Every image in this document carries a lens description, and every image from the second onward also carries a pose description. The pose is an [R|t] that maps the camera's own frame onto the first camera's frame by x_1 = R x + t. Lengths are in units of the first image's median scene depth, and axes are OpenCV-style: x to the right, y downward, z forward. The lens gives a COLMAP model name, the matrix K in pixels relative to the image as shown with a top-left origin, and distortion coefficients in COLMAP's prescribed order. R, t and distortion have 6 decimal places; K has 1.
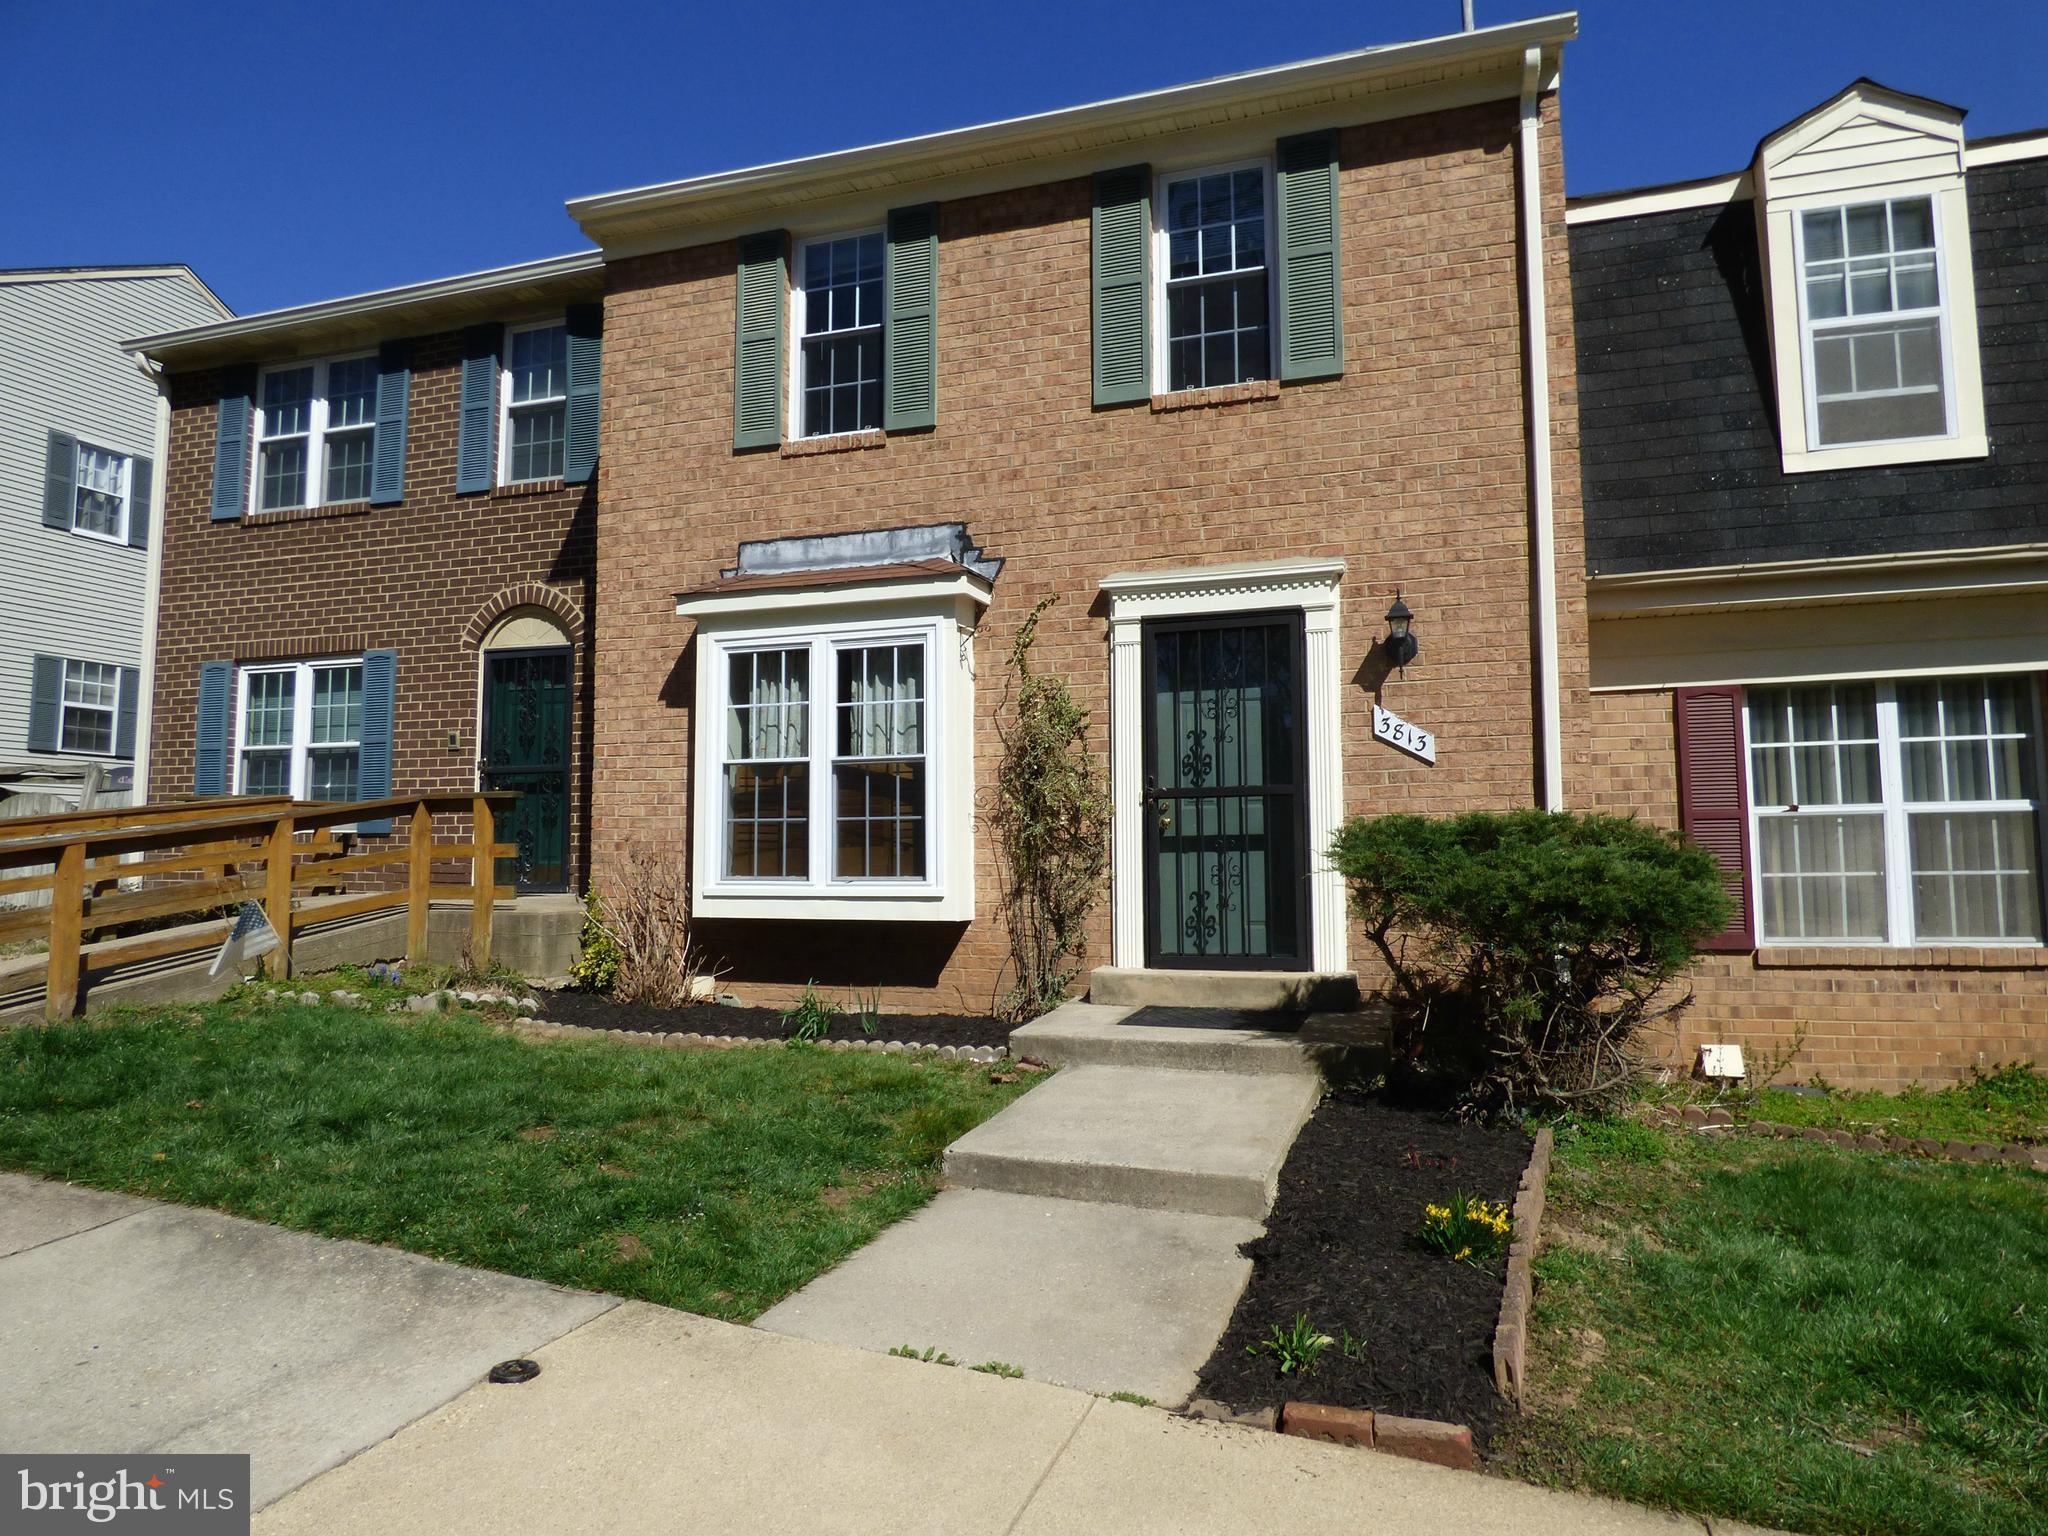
lens RADIAL K [[1270.5, 0, 1032.1], [0, 1270.5, 755.5], [0, 0, 1]] dist [-0.028920, -0.000475]
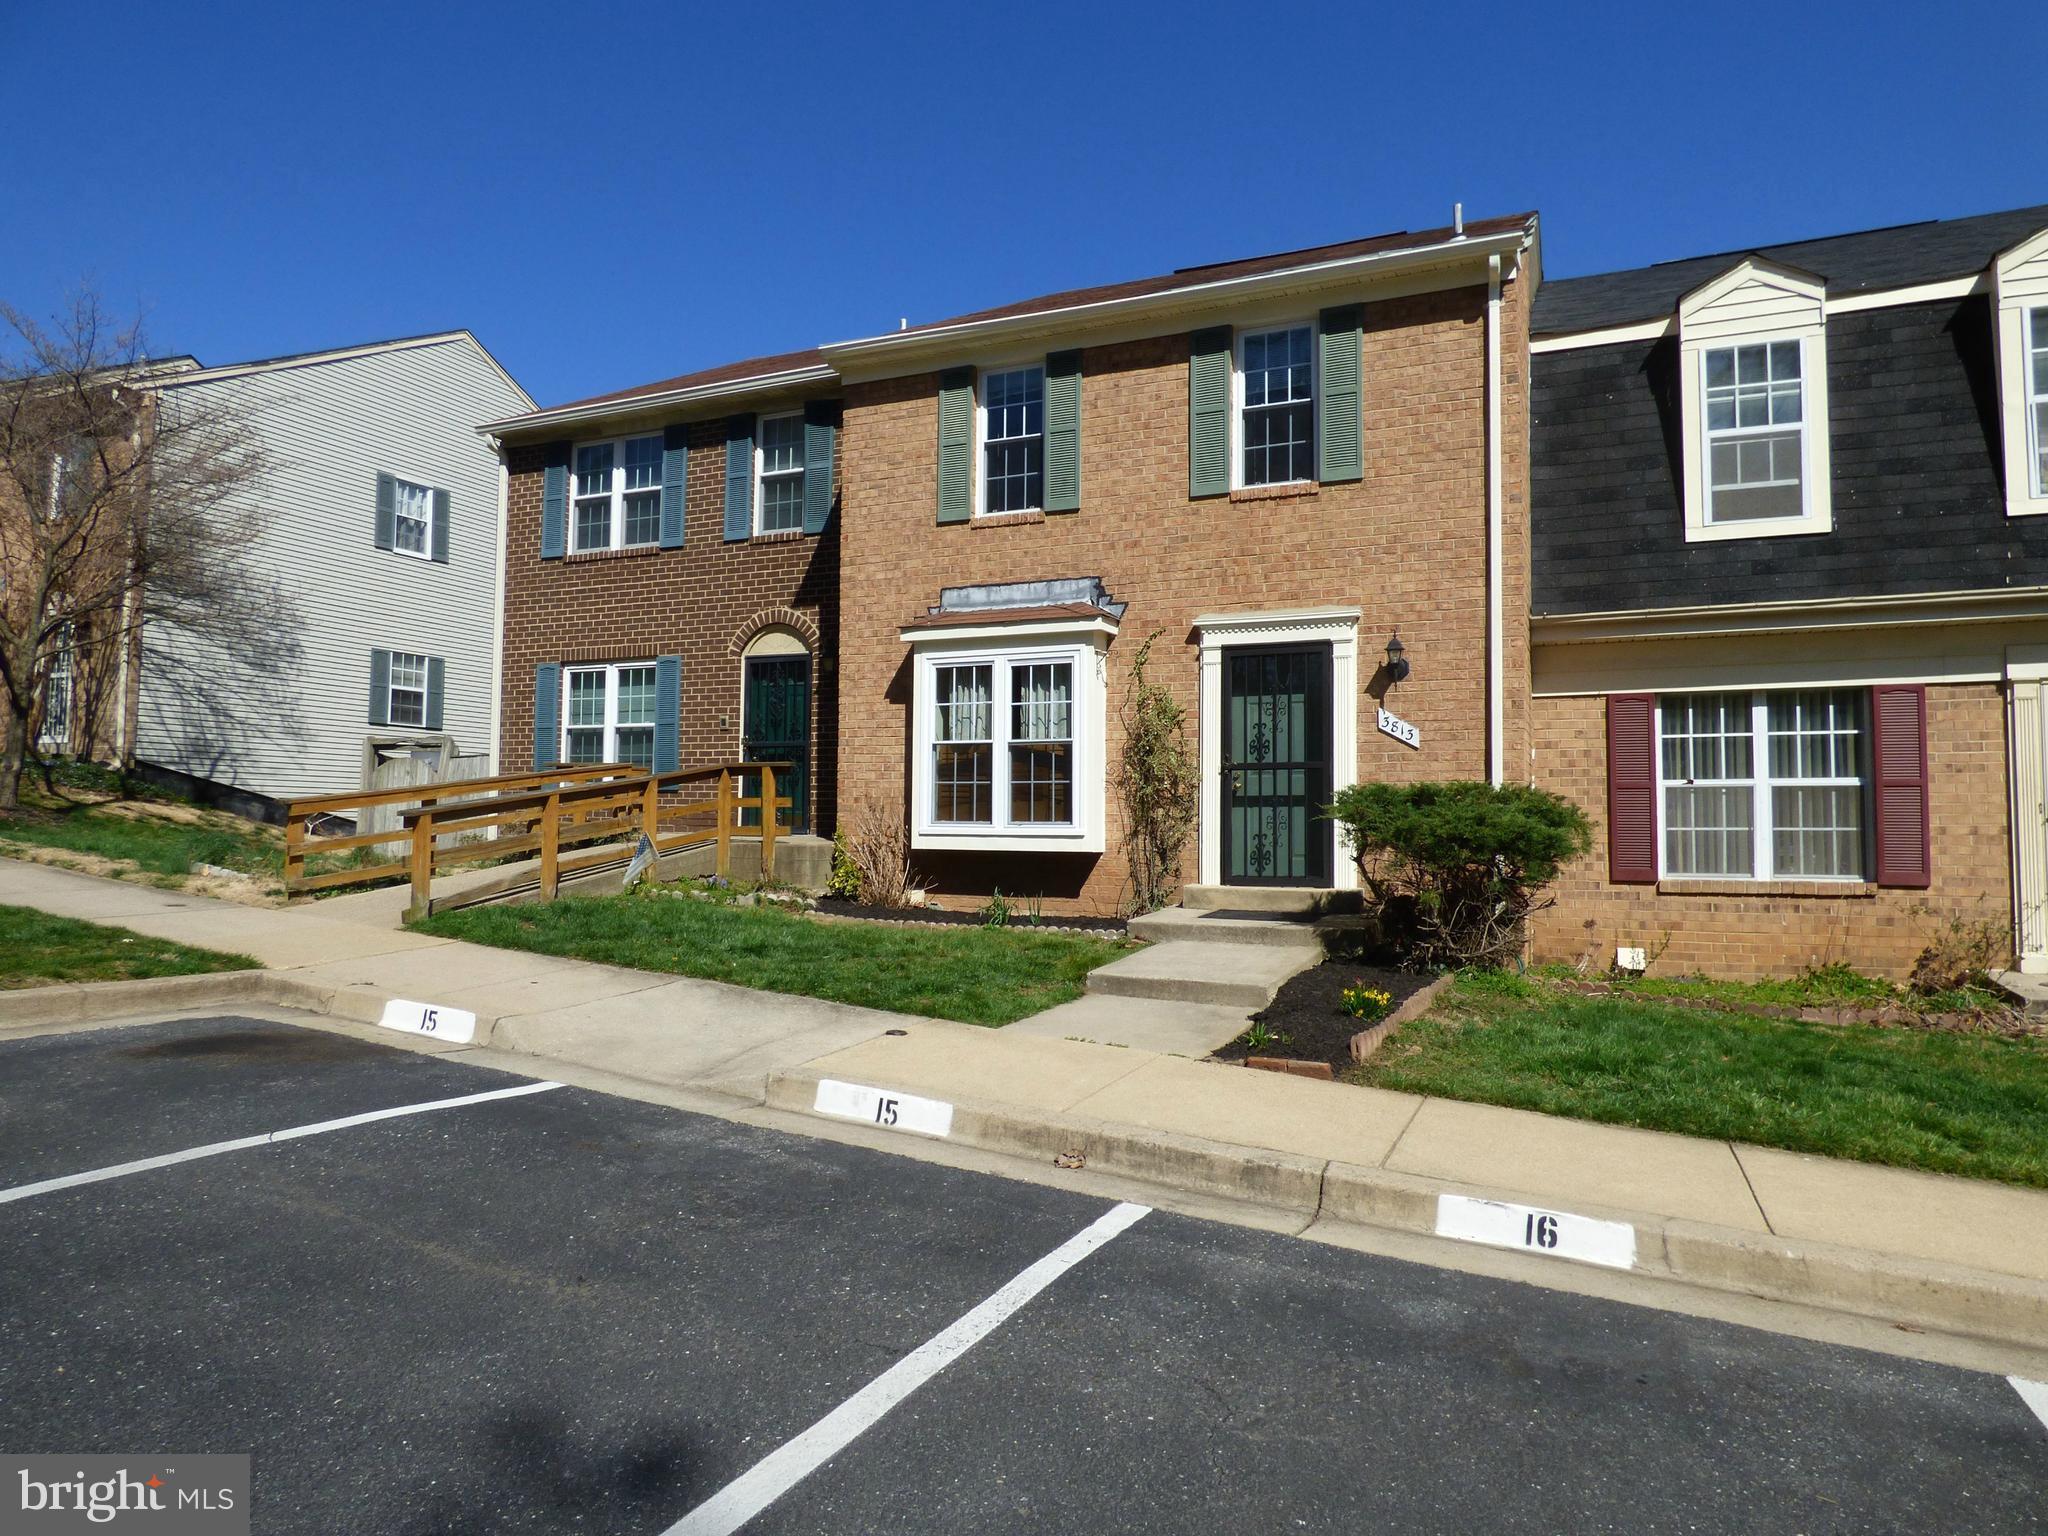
lens RADIAL K [[1244.5, 0, 1011.6], [0, 1244.5, 768.1], [0, 0, 1]] dist [-0.047817, 0.000320]
pose [[0.992974, 0.008515, -0.118030, 0.016141], [-0.004164, 0.999304, 0.037057, -0.019822], [0.118264, -0.036305, 0.992318, -0.430619]]
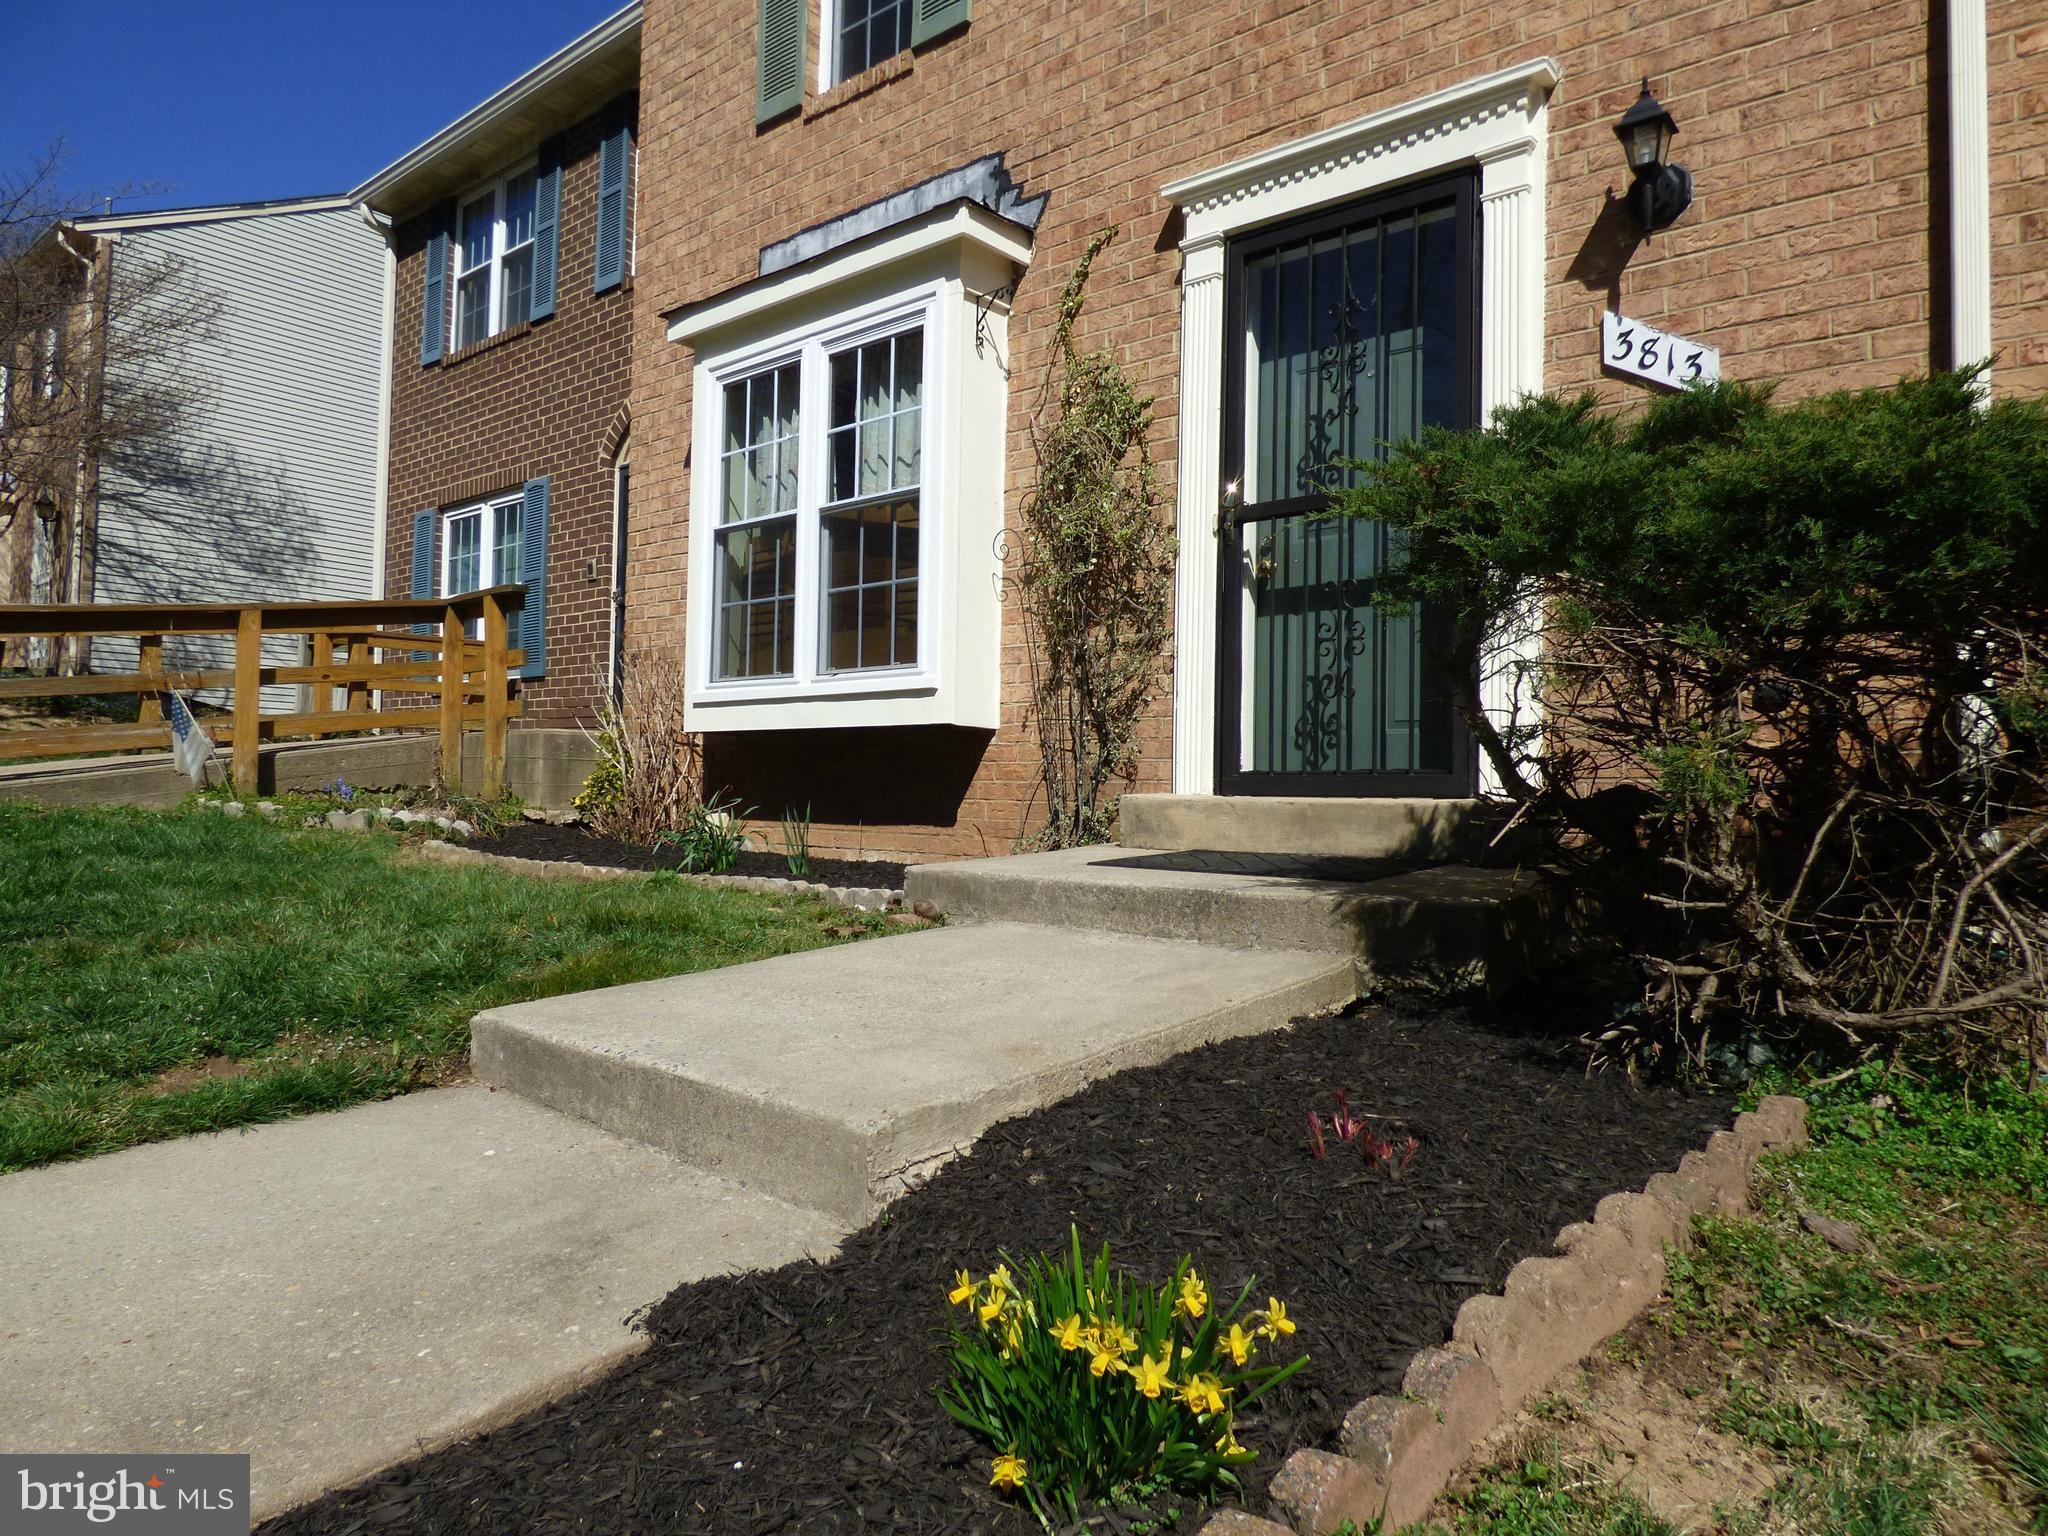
lens RADIAL K [[1262.9, 0, 1031.2], [0, 1262.9, 777.4], [0, 0, 1]] dist [-0.041221, 0.000925]
pose [[0.940274, 0.018027, -0.339940, 0.202939], [0.004878, 0.997781, 0.066405, 0.110652], [0.340382, -0.064097, 0.938100, 0.367766]]
